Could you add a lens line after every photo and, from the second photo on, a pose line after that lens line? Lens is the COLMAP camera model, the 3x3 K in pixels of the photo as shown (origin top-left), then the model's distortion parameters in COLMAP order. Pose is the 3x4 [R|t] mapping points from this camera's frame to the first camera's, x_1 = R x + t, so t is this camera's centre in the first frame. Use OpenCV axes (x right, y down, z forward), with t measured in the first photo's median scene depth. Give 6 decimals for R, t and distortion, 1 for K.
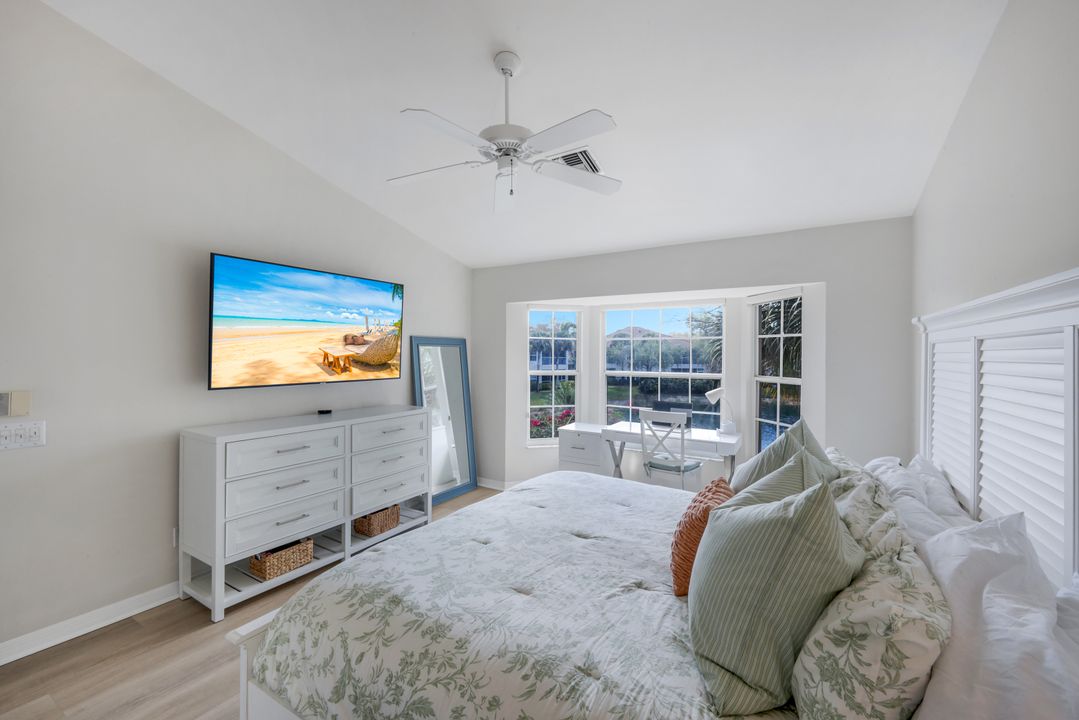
lens RADIAL K [[443.3, 0, 540.4], [0, 443.3, 356.5], [0, 0, 1]] dist [0.000092, 0.000524]
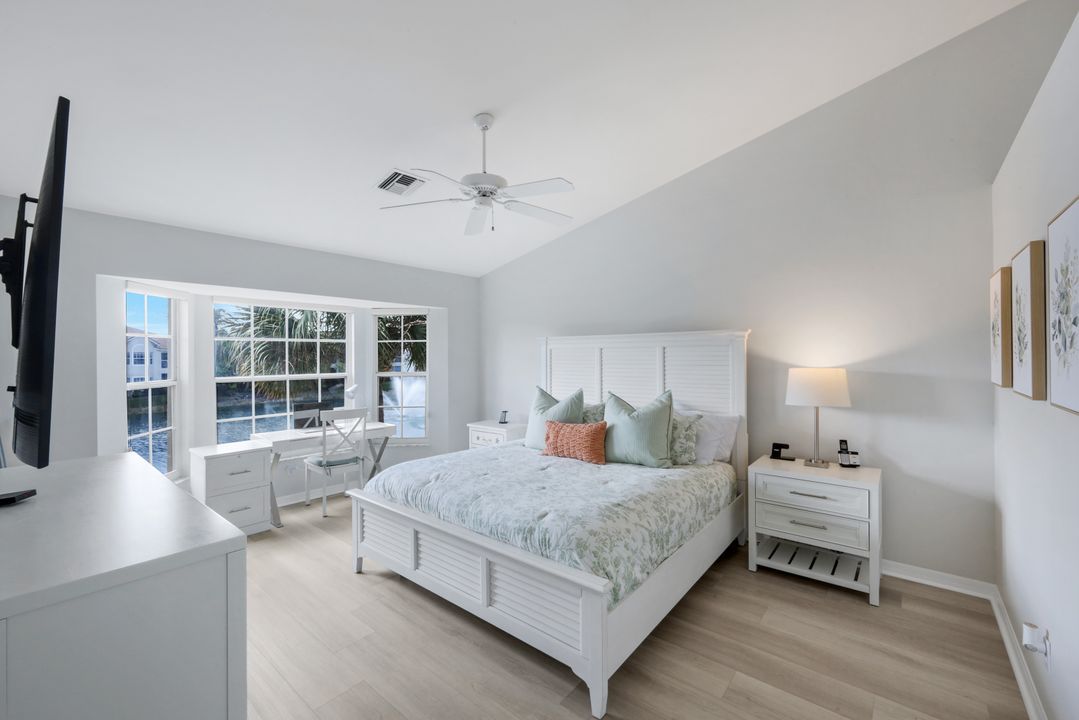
lens RADIAL K [[443.3, 0, 544.6], [0, 443.3, 352.5], [0, 0, 1]] dist [0.000092, 0.000524]
pose [[0.132267, 0.001863, 0.991212, -1.824720], [0.010708, 0.999937, -0.003309, -0.012709], [-0.991156, 0.011052, 0.132239, 0.952472]]
